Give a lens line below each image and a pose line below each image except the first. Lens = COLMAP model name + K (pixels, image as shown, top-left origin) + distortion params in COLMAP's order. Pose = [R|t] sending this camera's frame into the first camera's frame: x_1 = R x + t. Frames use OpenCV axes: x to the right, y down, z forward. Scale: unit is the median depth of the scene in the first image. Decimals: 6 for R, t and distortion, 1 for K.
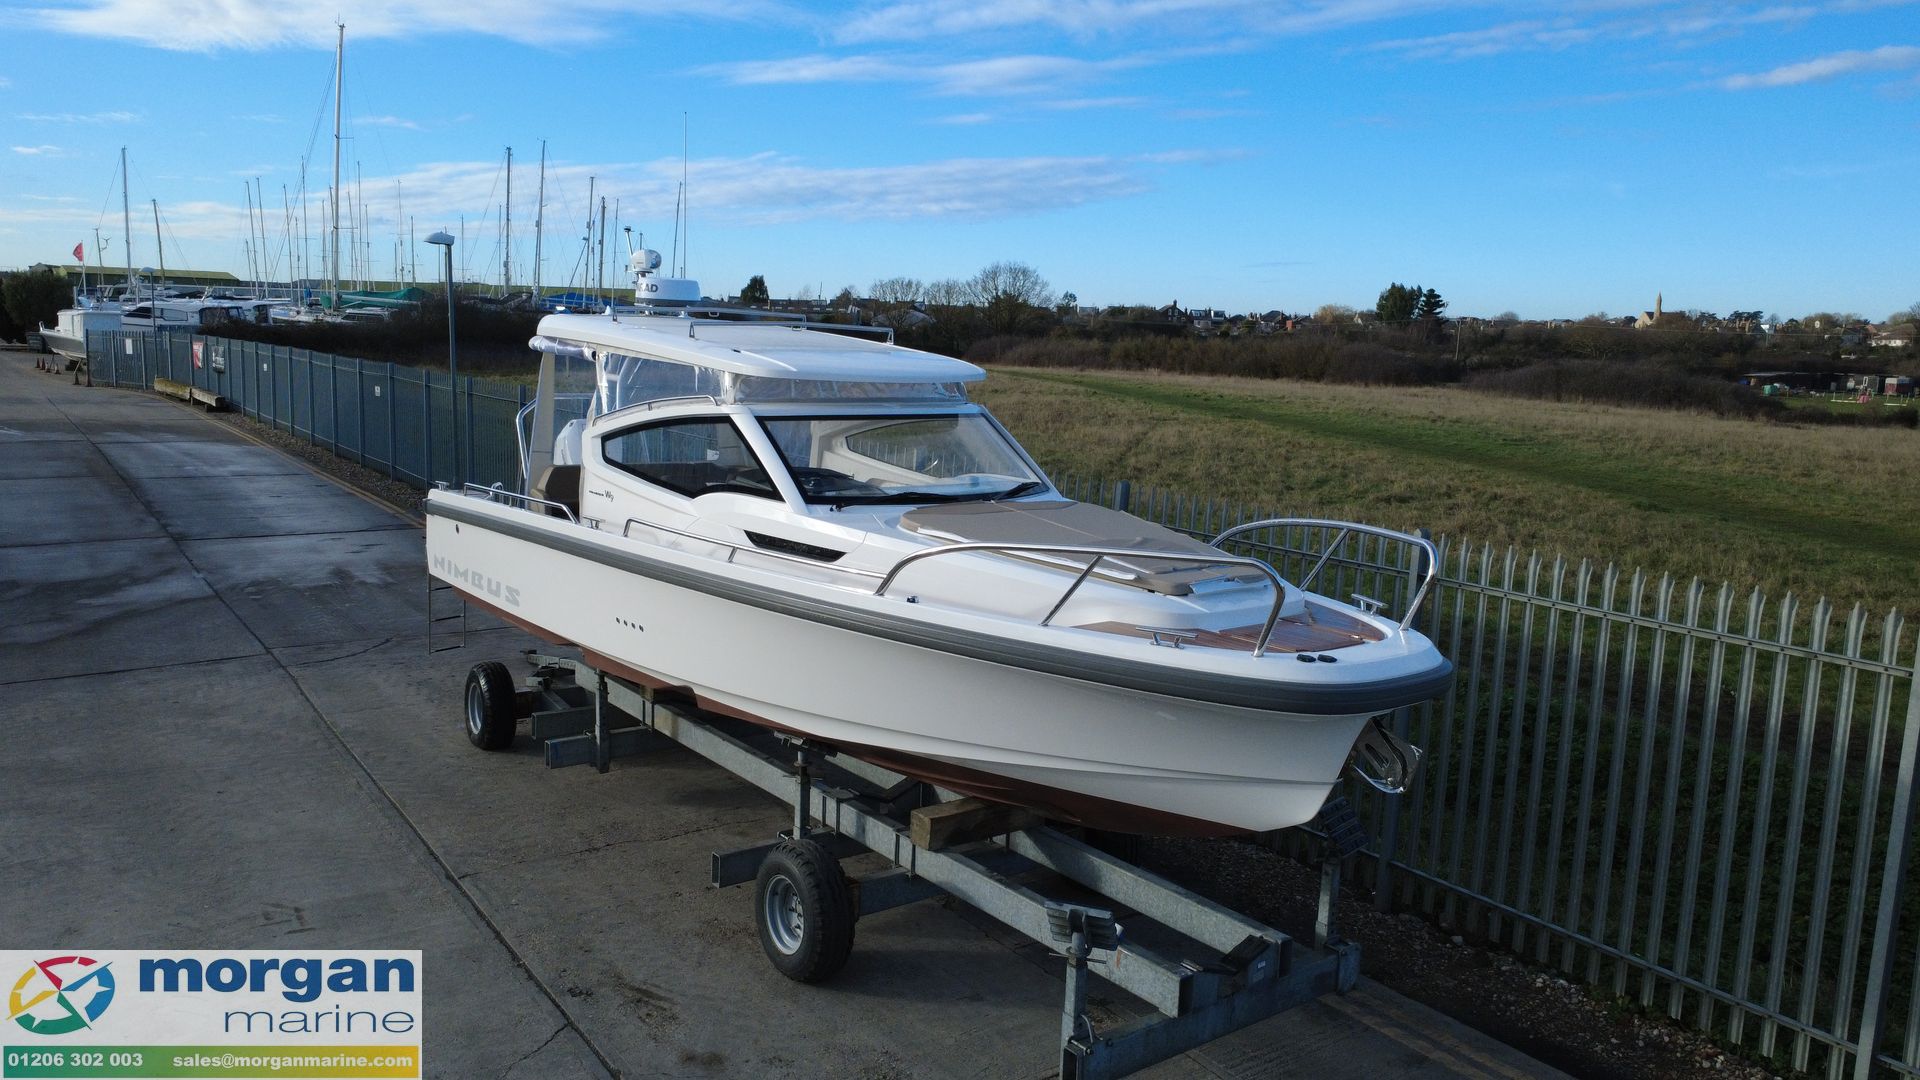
lens RADIAL K [[1394.5, 0, 961.9], [0, 1394.5, 528.8], [0, 0, 1]] dist [-0.003774, 0.012825]
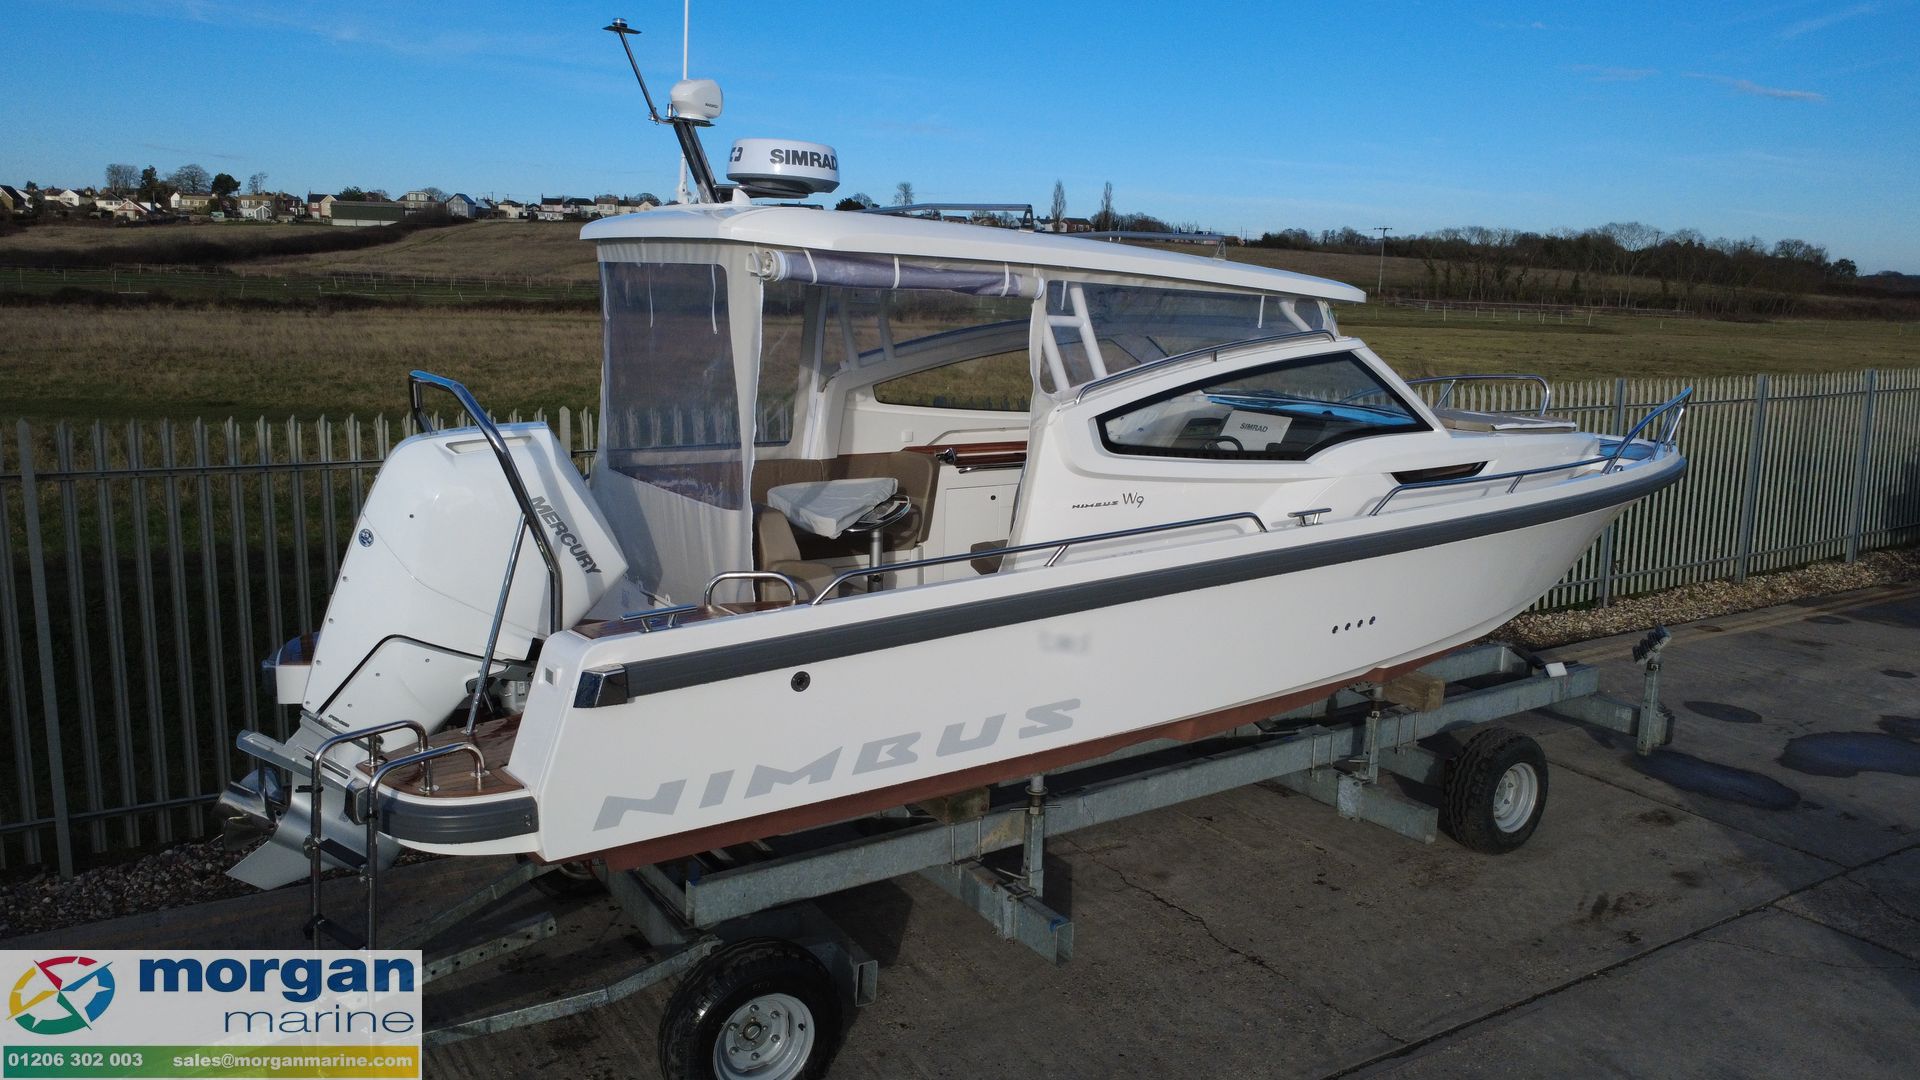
lens RADIAL K [[1394.5, 0, 966.0], [0, 1394.5, 538.3], [0, 0, 1]] dist [-0.003774, 0.012825]
pose [[0.048344, -0.222151, 0.973813, -0.850044], [0.113001, 0.969910, 0.215651, -0.148034], [-0.992418, 0.099616, 0.071993, 0.970057]]
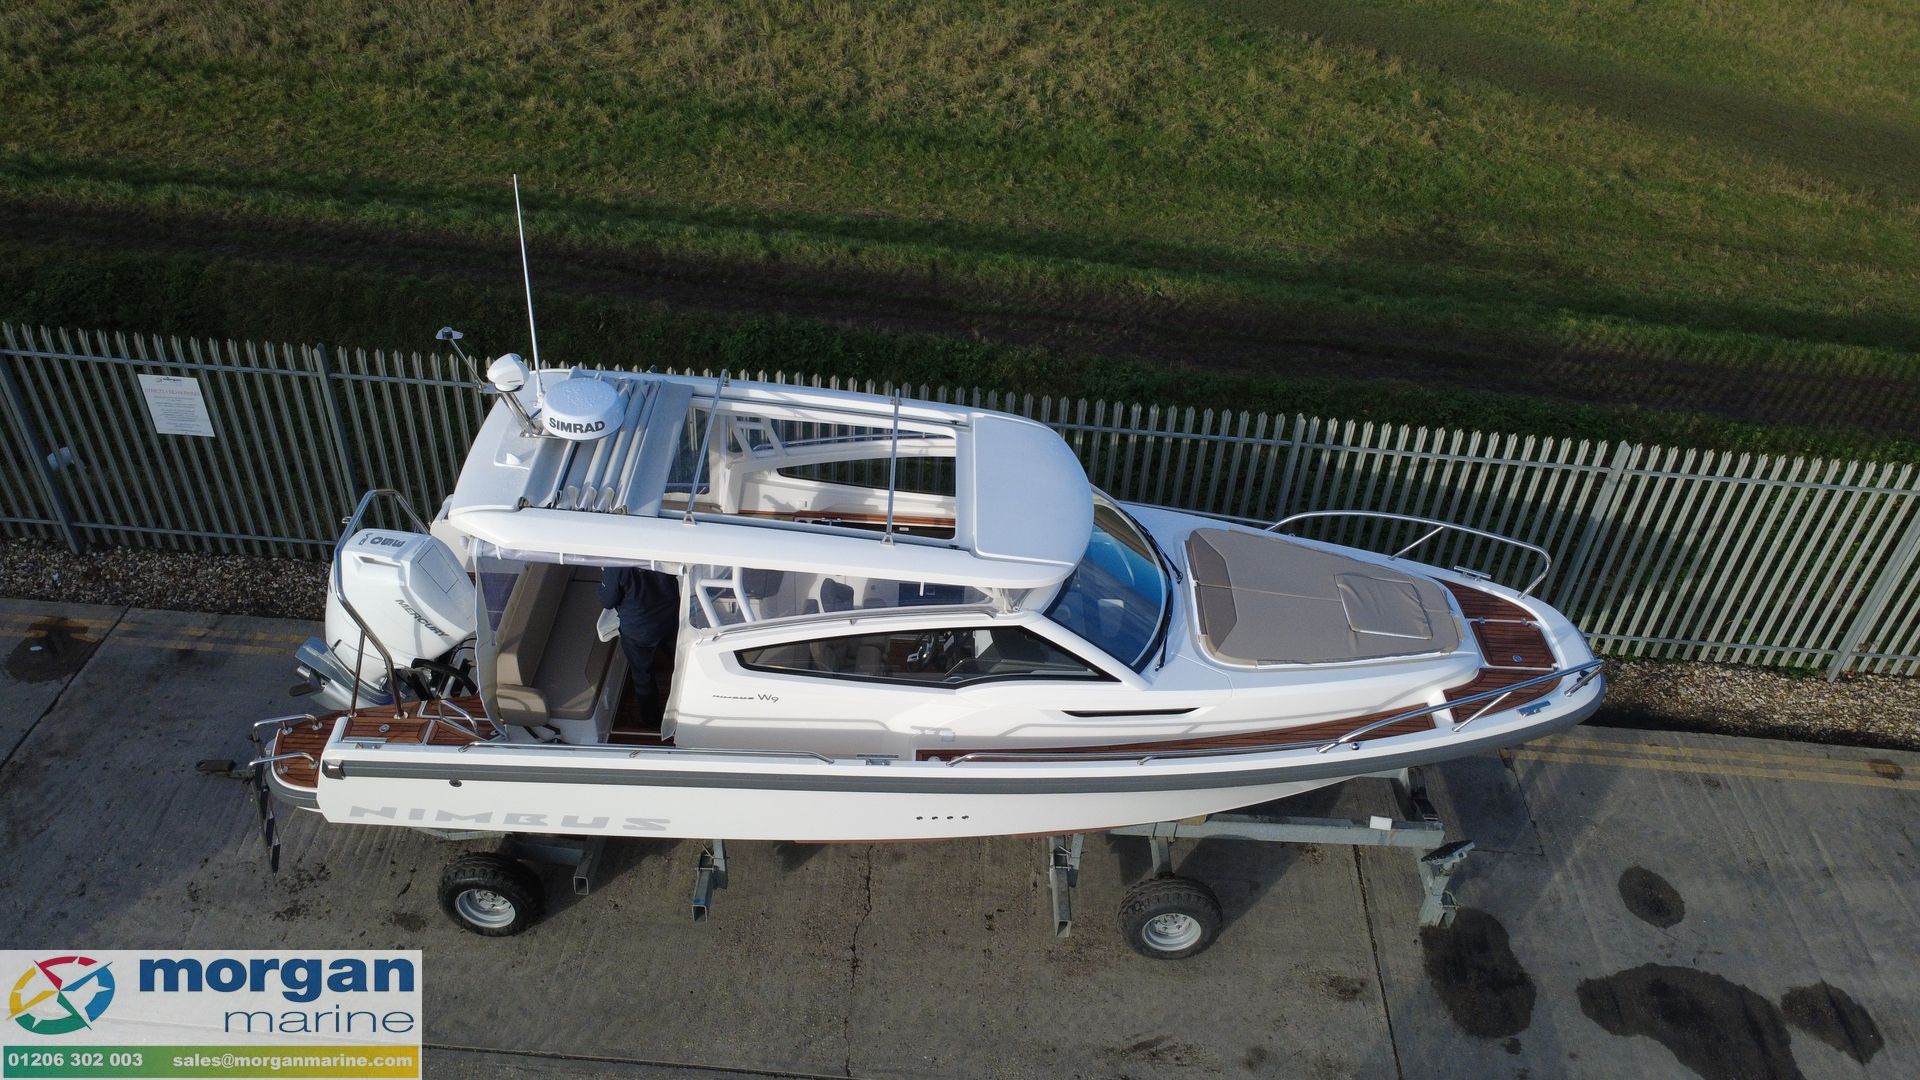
lens RADIAL K [[1394.5, 0, 961.8], [0, 1394.5, 539.2], [0, 0, 1]] dist [-0.003774, 0.012825]
pose [[0.612652, -0.492112, 0.618452, -0.652886], [0.068114, 0.812465, 0.579017, -0.598455], [-0.787412, -0.312611, 0.531279, 0.413301]]
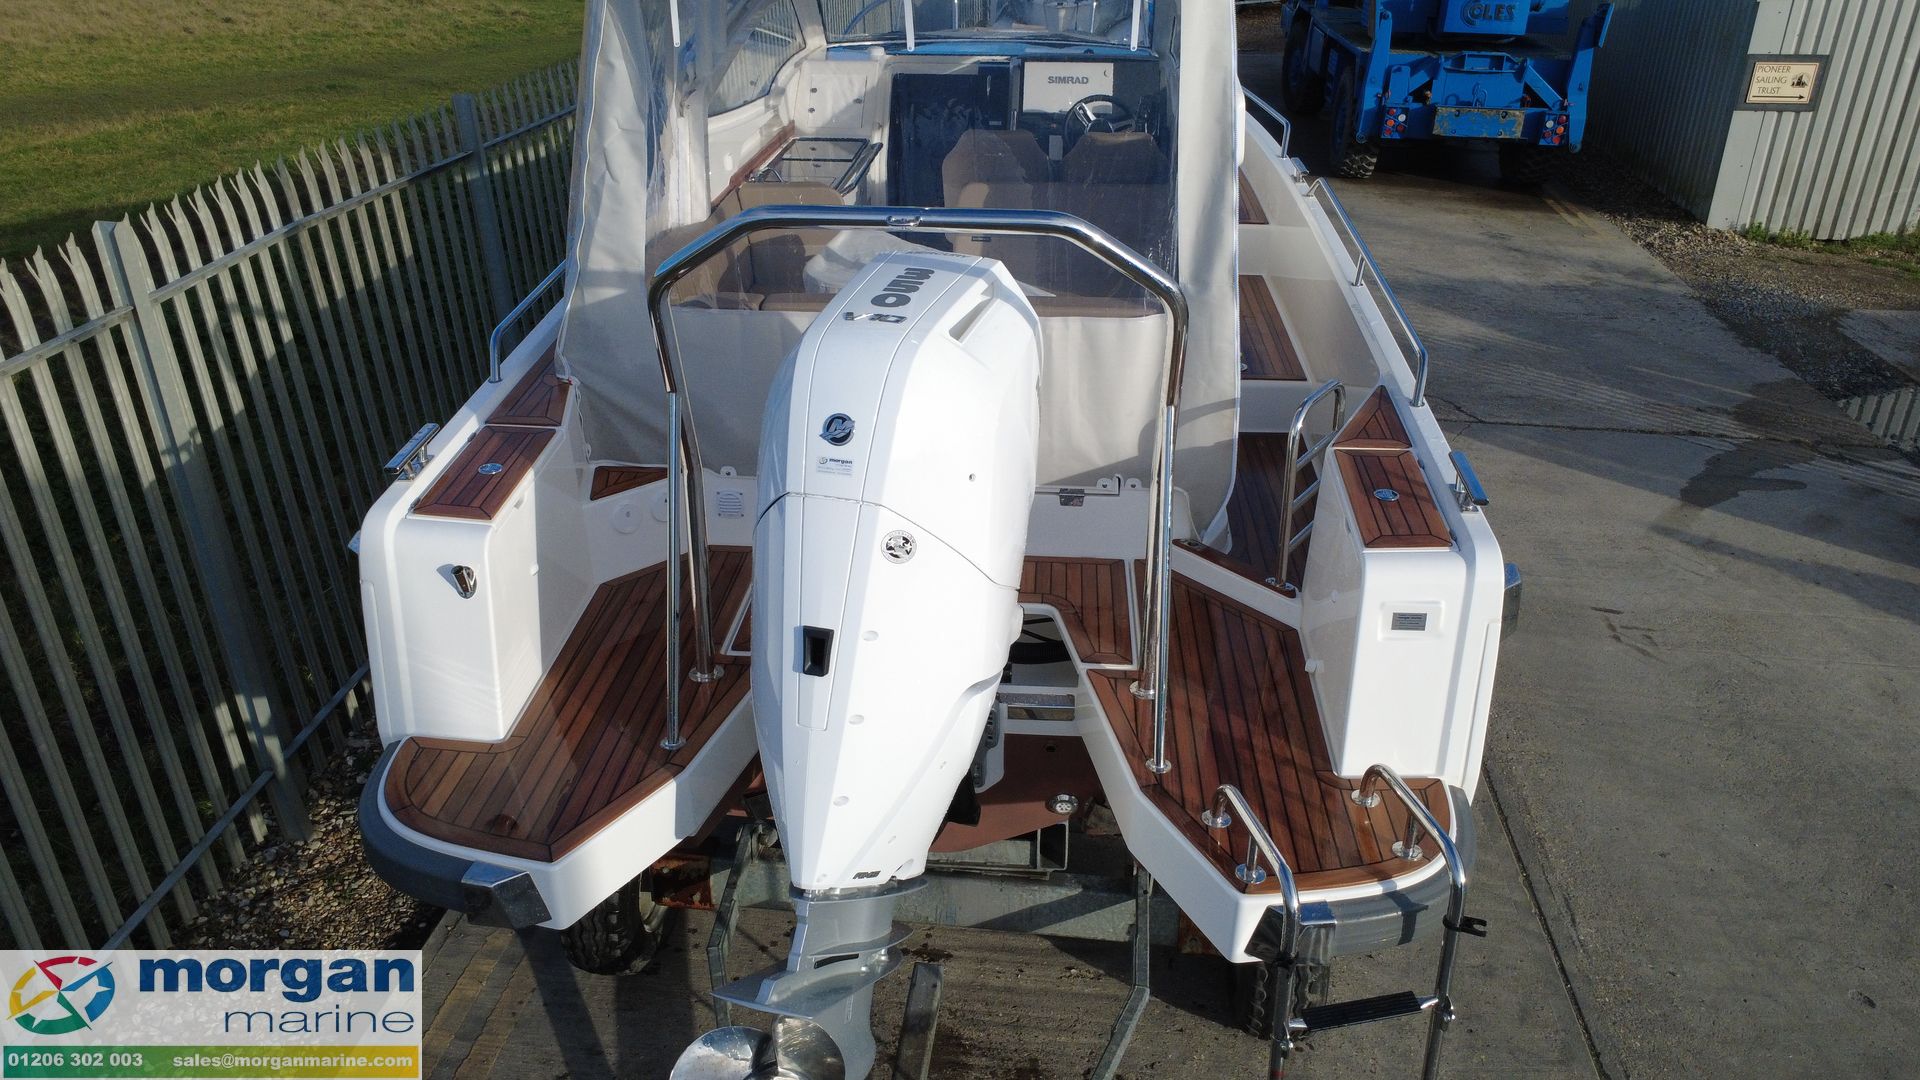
lens RADIAL K [[1394.5, 0, 962.2], [0, 1394.5, 530.4], [0, 0, 1]] dist [-0.003774, 0.012825]
pose [[-0.747126, -0.322569, 0.581164, -0.517977], [0.063917, 0.835430, 0.545867, -0.211750], [-0.661602, 0.444978, -0.603554, 1.387661]]
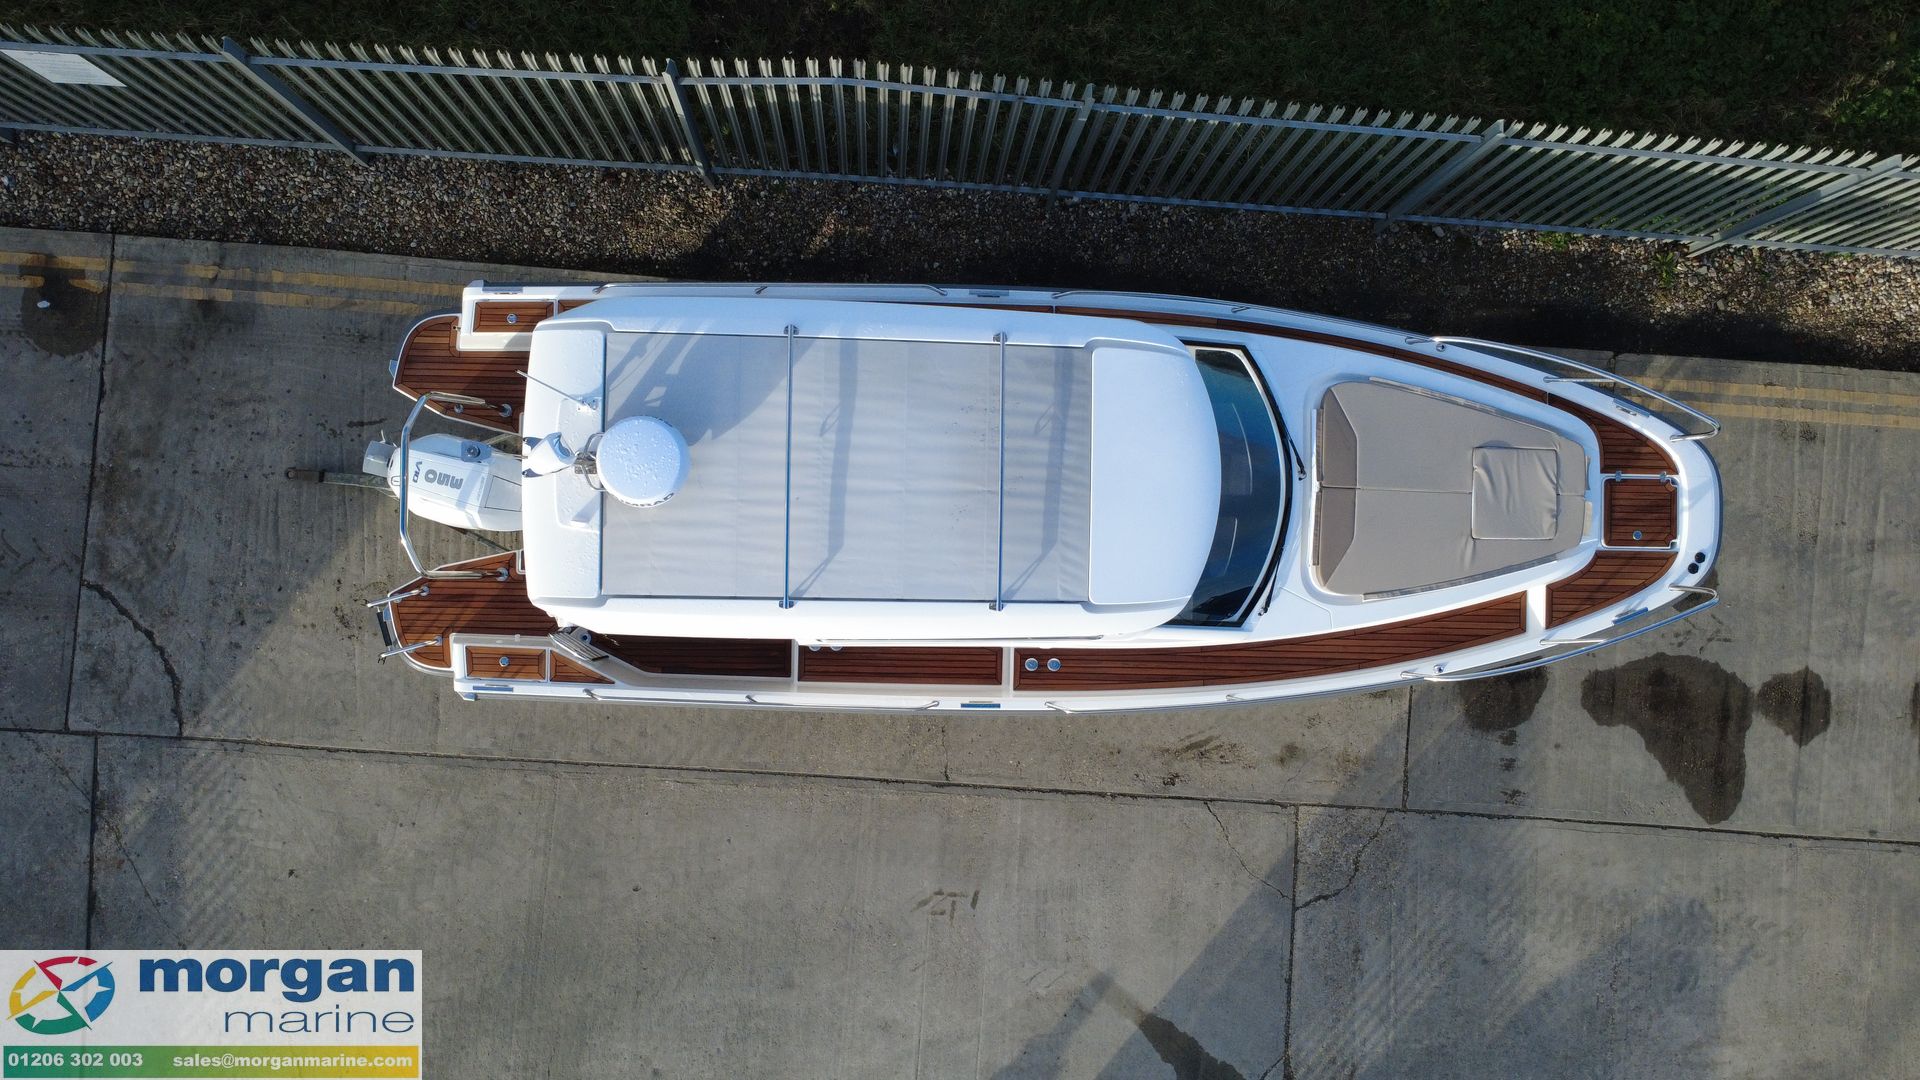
lens RADIAL K [[1394.5, 0, 961.6], [0, 1394.5, 546.4], [0, 0, 1]] dist [-0.003774, 0.012825]
pose [[0.627068, -0.778933, 0.007034, -0.162081], [0.074061, 0.068605, 0.994891, -0.900668], [-0.775436, -0.623343, 0.100709, 0.843505]]
